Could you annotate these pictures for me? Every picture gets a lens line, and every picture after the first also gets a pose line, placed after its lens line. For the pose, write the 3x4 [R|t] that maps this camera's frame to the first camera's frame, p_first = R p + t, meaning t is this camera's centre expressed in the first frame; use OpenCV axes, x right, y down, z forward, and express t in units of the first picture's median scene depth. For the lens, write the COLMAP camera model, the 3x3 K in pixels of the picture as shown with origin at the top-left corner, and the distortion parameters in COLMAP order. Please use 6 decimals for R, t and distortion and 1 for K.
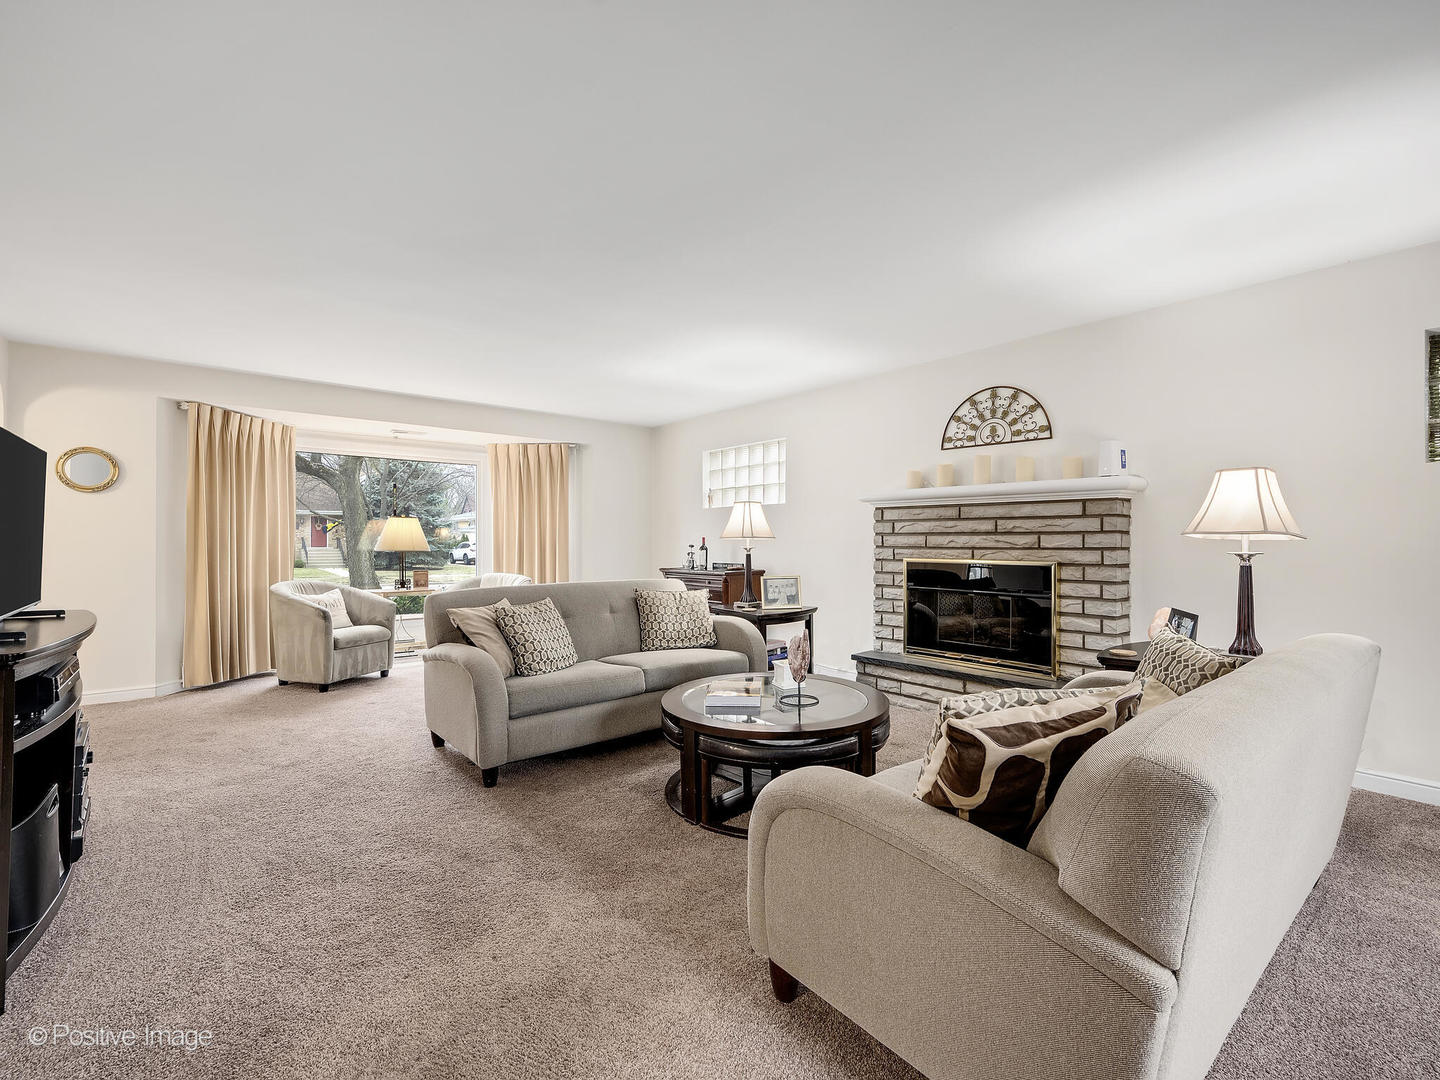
lens RADIAL K [[639.3, 0, 720.0], [0, 639.3, 540.0], [0, 0, 1]] dist [0.000525, -0.000728]
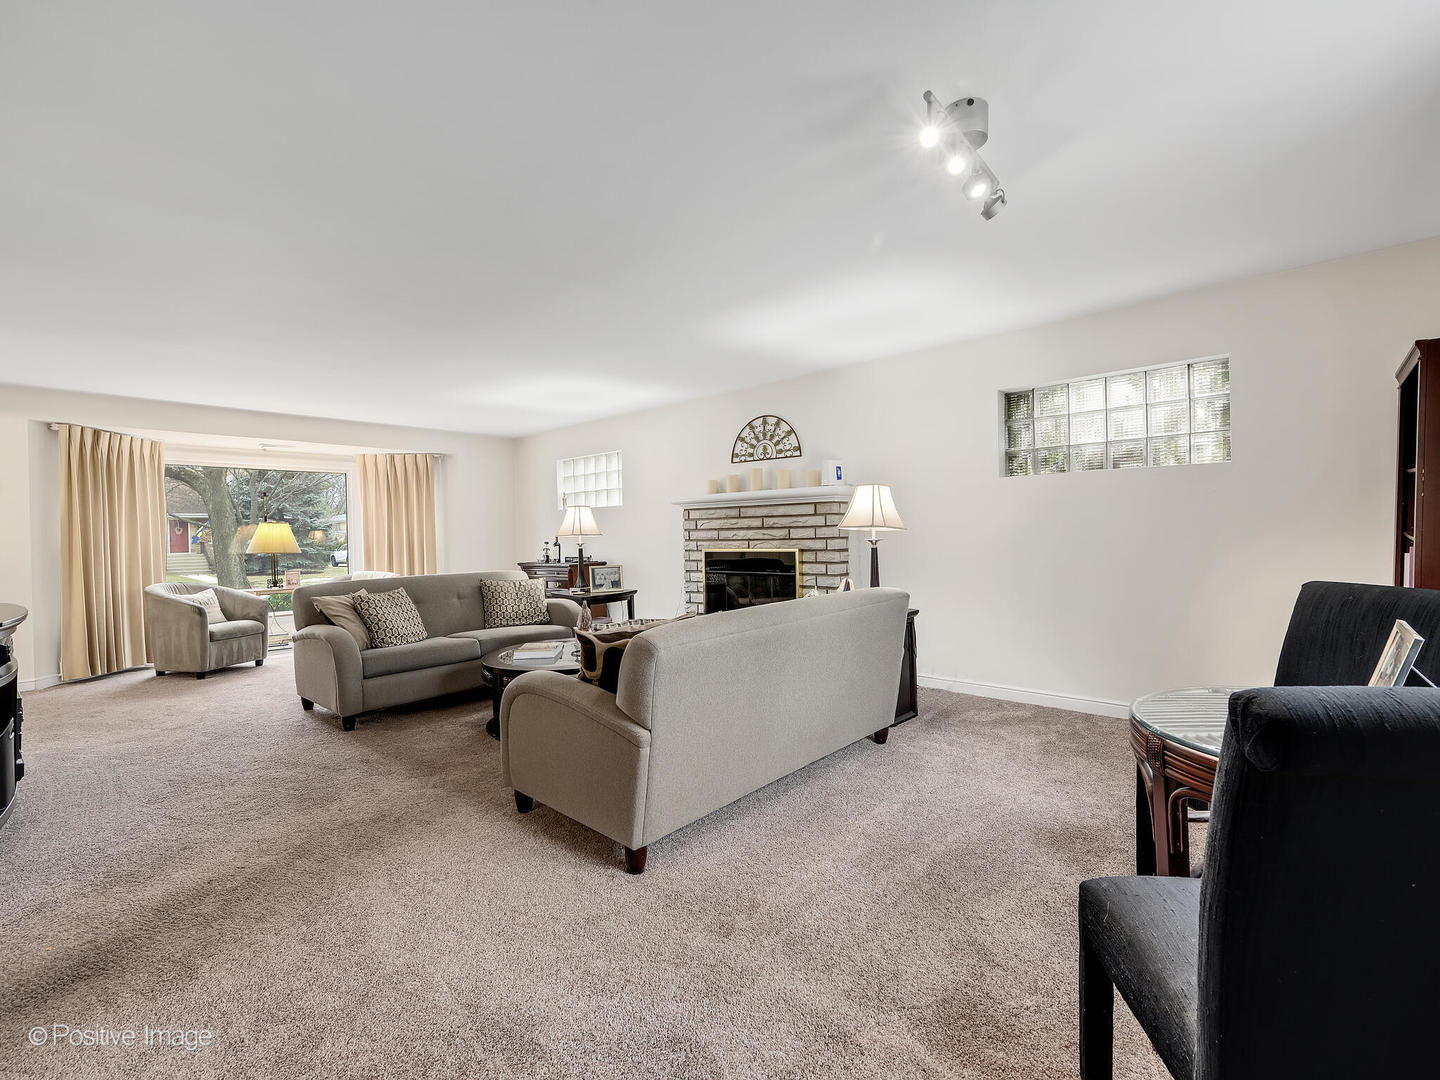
lens RADIAL K [[639.3, 0, 720.0], [0, 639.3, 540.0], [0, 0, 1]] dist [0.000525, -0.000728]
pose [[0.989379, -0.022178, 0.143655, 0.141837], [0.020993, 0.999732, 0.009760, -0.000705], [-0.143833, -0.006641, 0.989580, -0.268698]]
